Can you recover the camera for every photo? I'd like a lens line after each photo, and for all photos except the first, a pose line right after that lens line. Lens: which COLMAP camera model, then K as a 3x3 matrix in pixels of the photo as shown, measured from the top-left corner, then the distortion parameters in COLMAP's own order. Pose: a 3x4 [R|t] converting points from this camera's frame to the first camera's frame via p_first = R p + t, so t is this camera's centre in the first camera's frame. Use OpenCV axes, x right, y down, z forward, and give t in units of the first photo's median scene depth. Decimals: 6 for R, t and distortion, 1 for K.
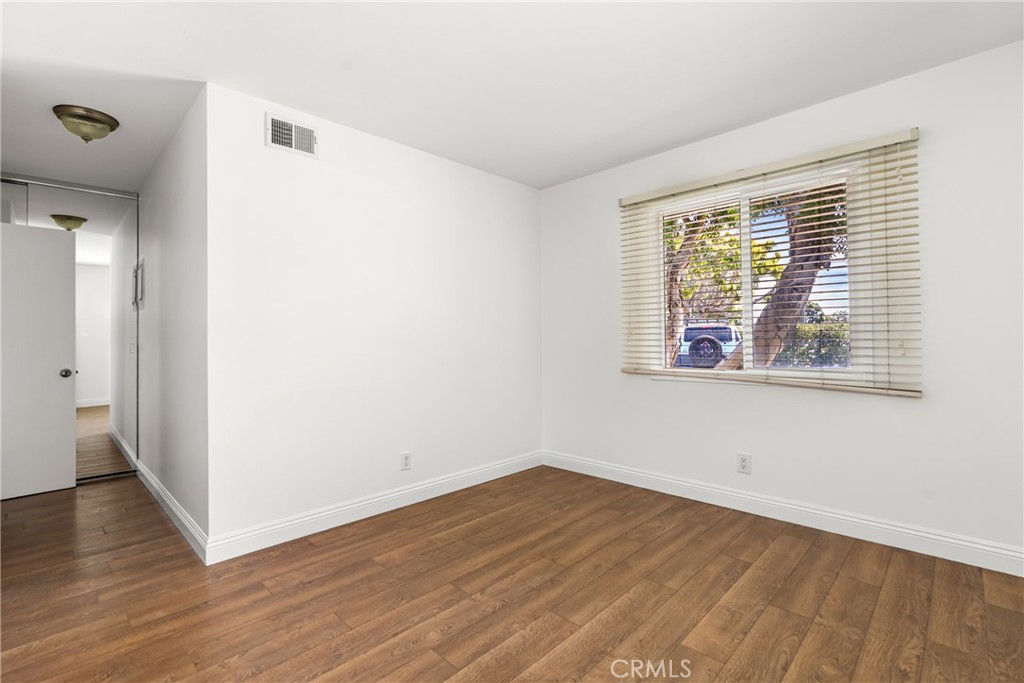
lens RADIAL K [[471.3, 0, 510.2], [0, 471.3, 341.0], [0, 0, 1]] dist [-0.003826, 0.000322]
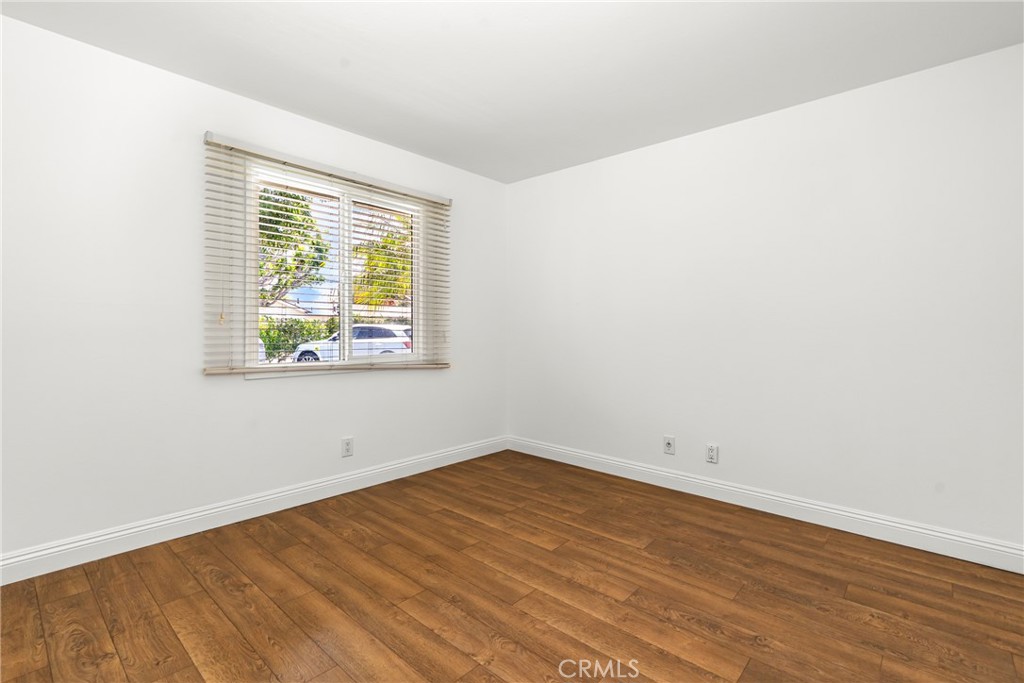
lens RADIAL K [[471.3, 0, 511.8], [0, 471.3, 332.6], [0, 0, 1]] dist [-0.003826, 0.000322]
pose [[-0.042014, 0.003087, 0.999112, -0.718128], [-0.001419, 0.999994, -0.003150, 0.006090], [-0.999116, -0.001550, -0.042010, 0.832098]]
